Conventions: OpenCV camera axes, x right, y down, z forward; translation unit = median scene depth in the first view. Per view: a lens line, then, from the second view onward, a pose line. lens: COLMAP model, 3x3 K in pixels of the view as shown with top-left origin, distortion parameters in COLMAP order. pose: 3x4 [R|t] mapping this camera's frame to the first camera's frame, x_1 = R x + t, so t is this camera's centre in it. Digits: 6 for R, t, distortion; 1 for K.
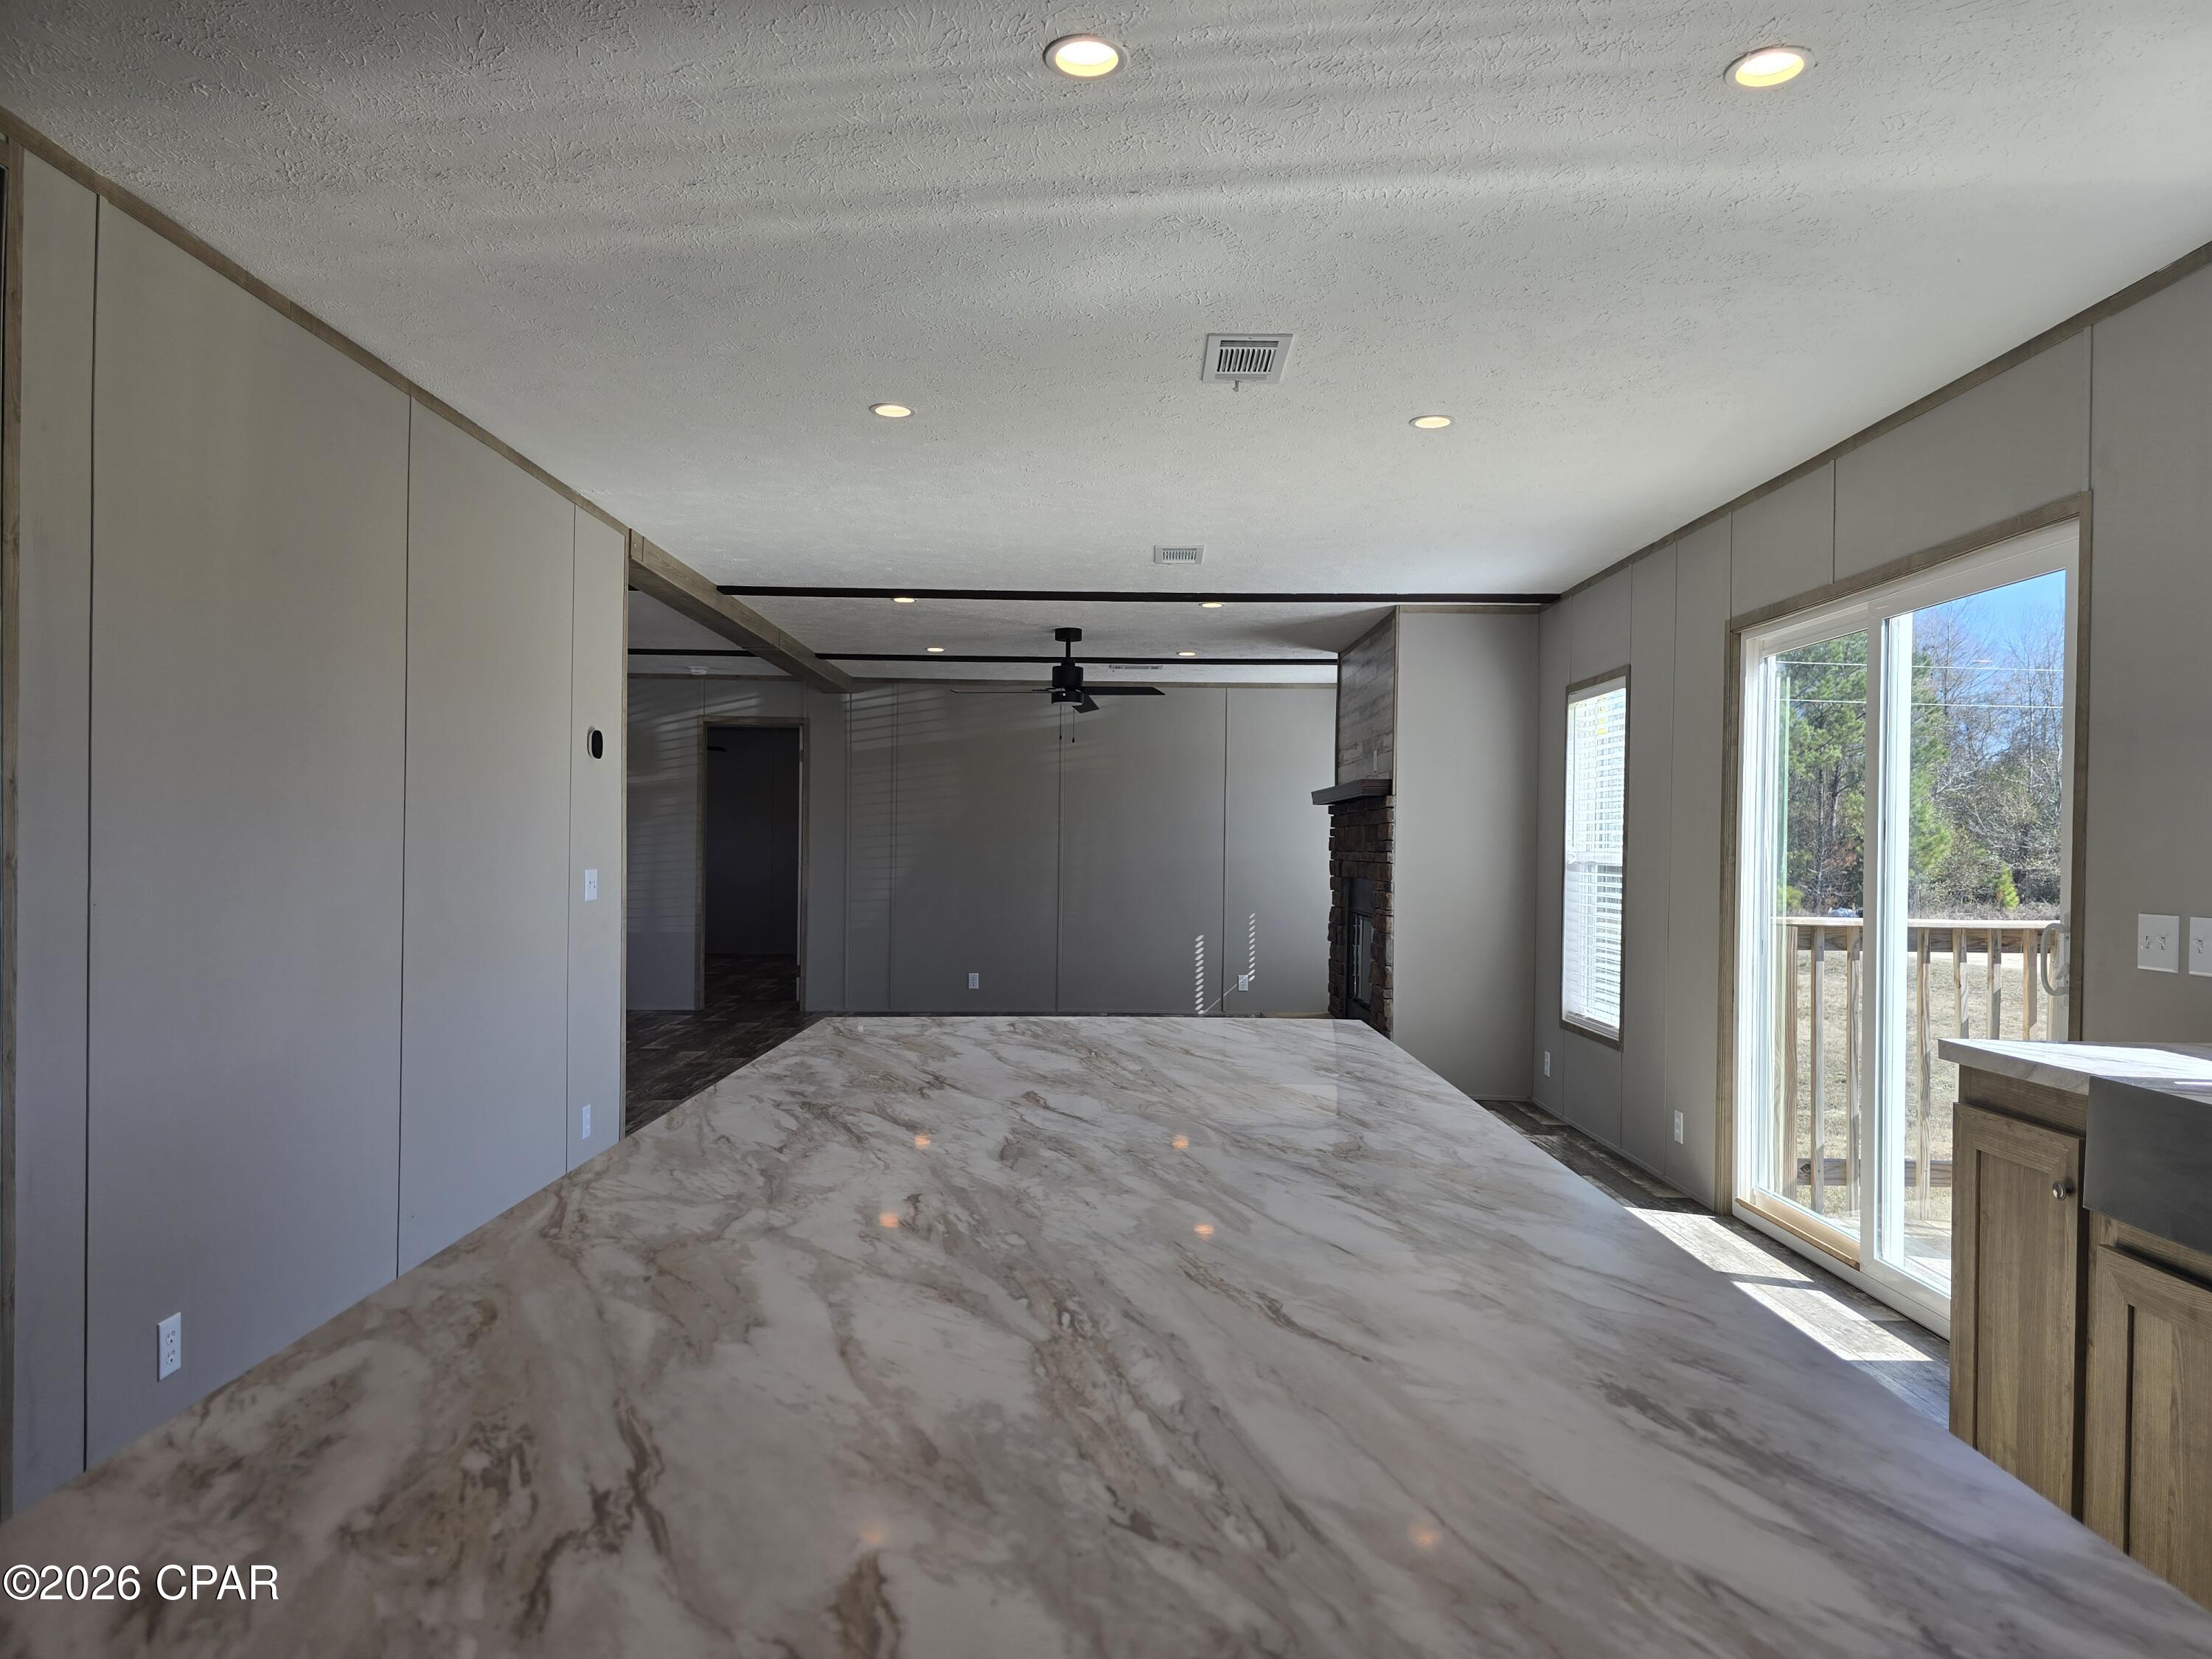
lens RADIAL K [[1484.5, 0, 1098.0], [0, 1484.5, 843.9], [0, 0, 1]] dist [0.064717, -0.053698]
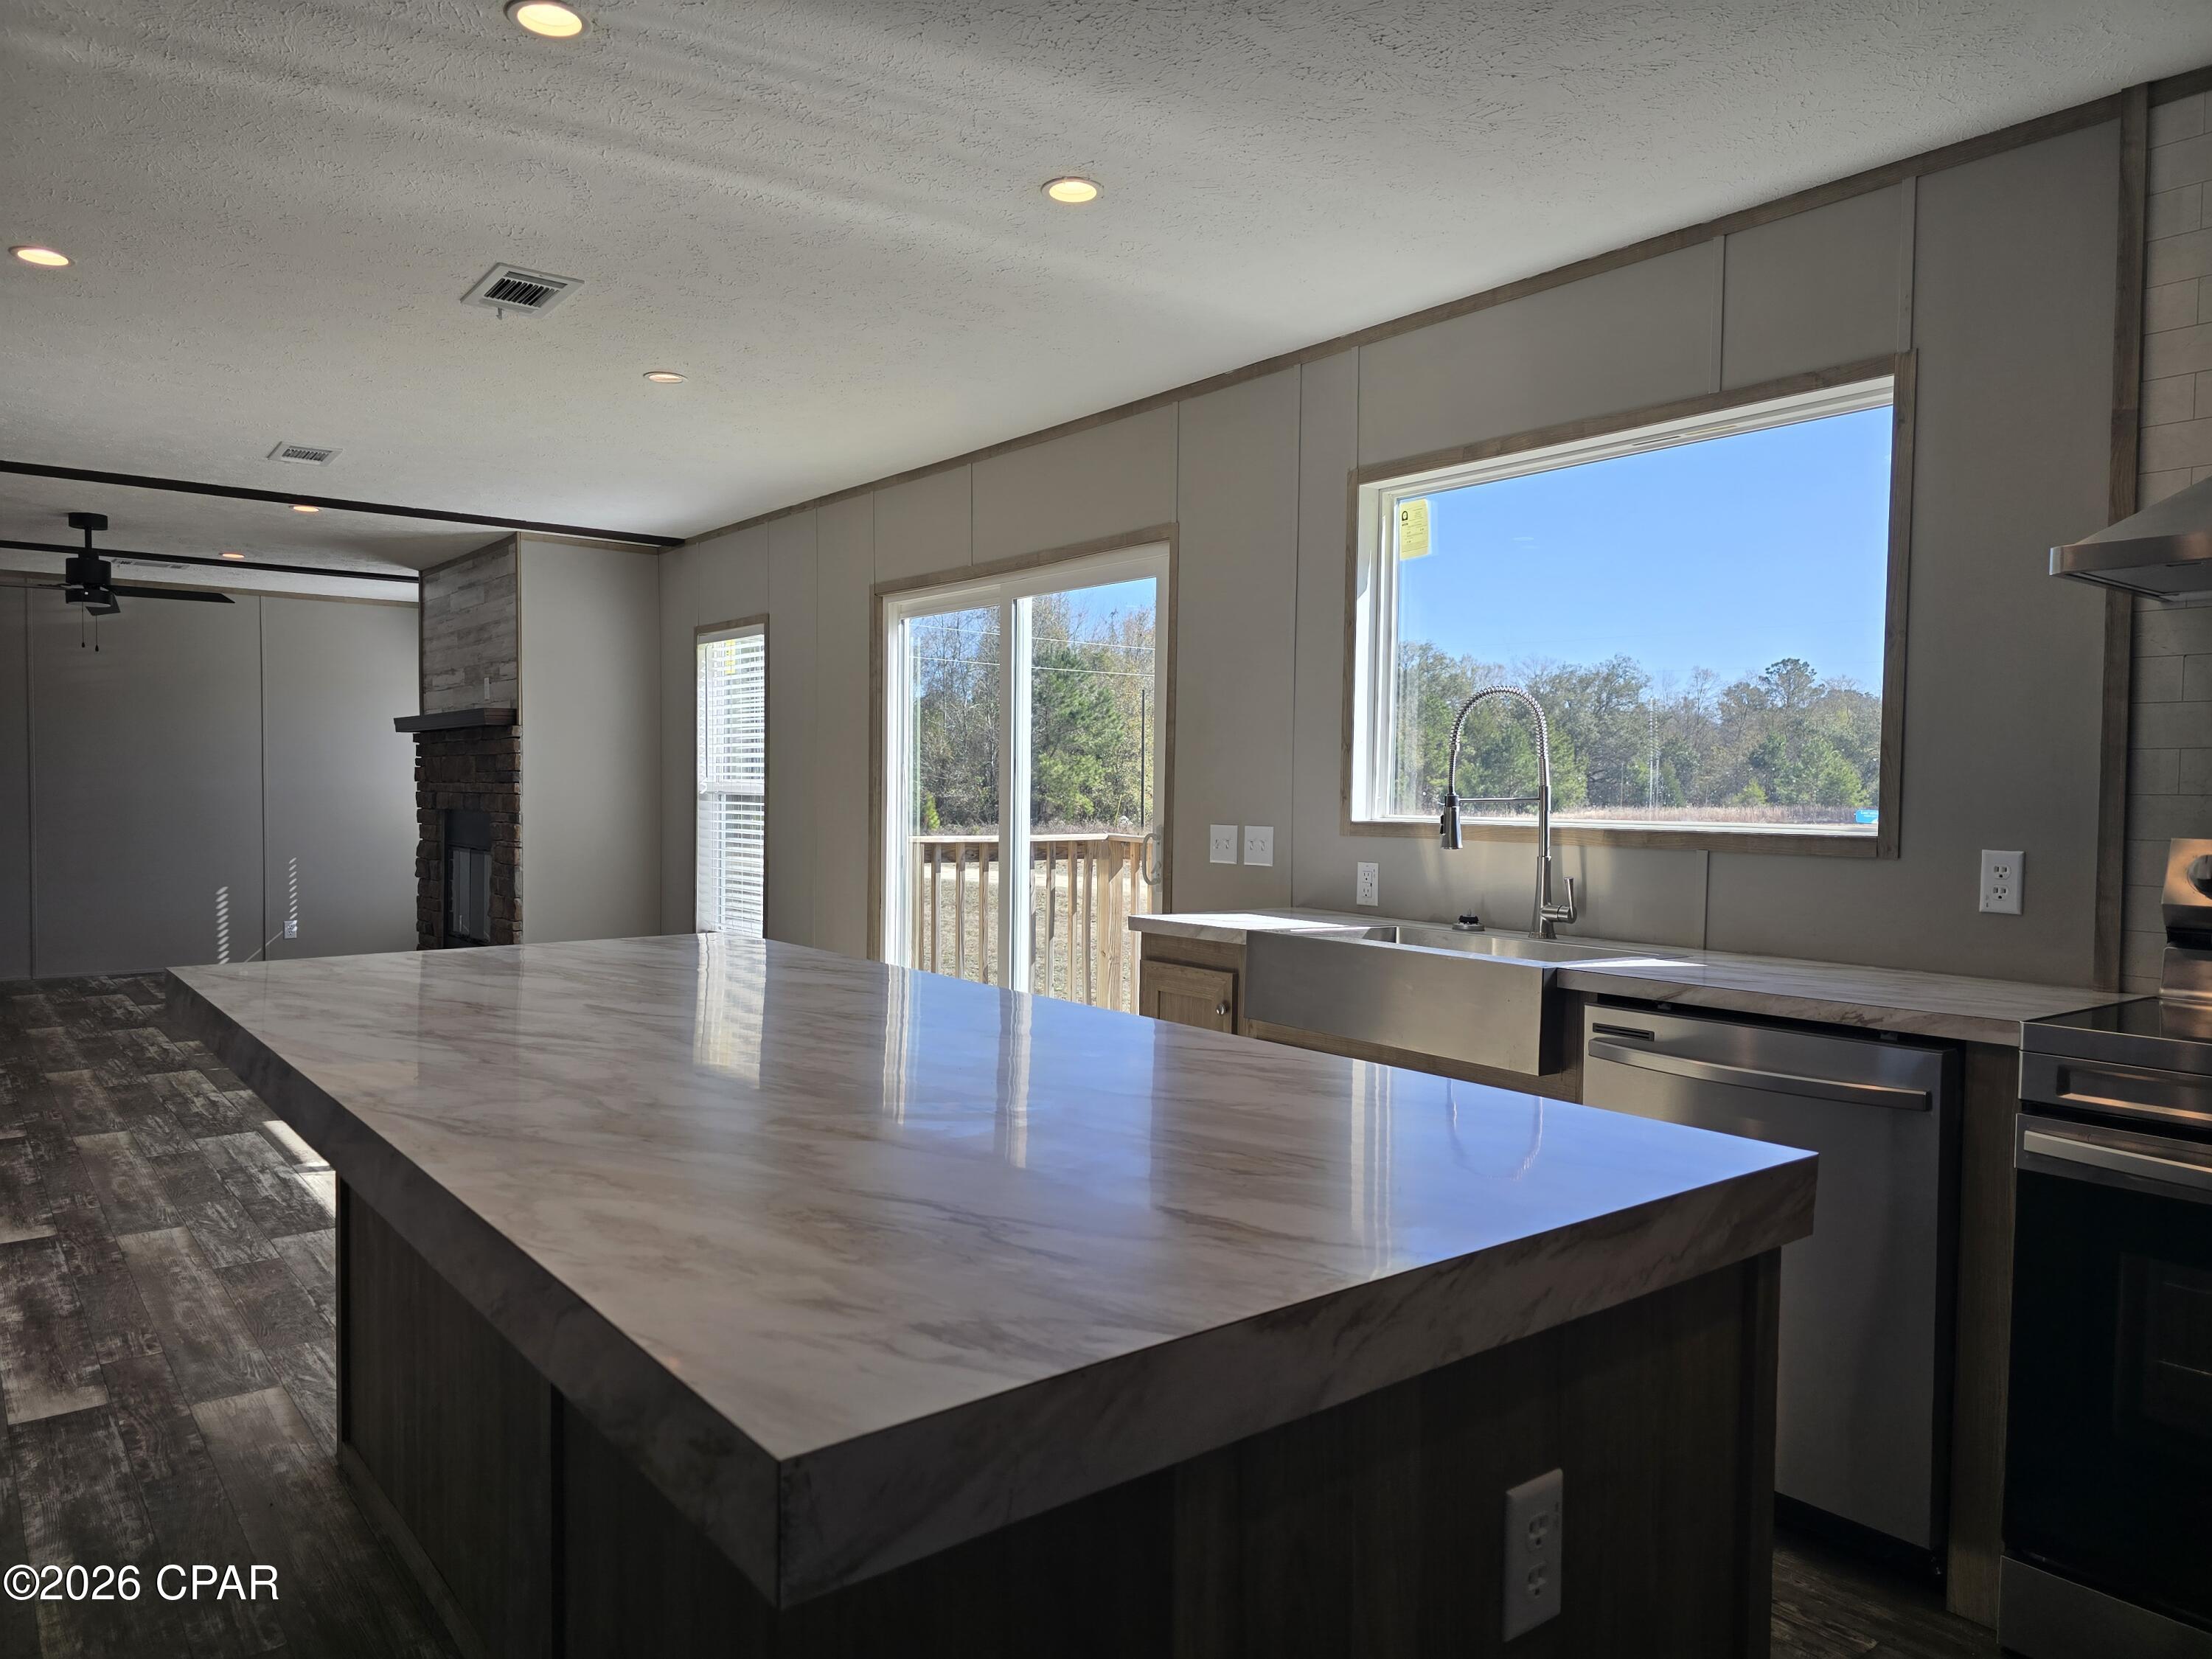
lens RADIAL K [[1484.5, 0, 1098.2], [0, 1484.5, 847.7], [0, 0, 1]] dist [0.064717, -0.053698]
pose [[0.787775, -0.028904, 0.615284, -0.135335], [-0.001207, 0.998824, 0.048468, -0.000131], [-0.615962, -0.038924, 0.786814, -0.026922]]
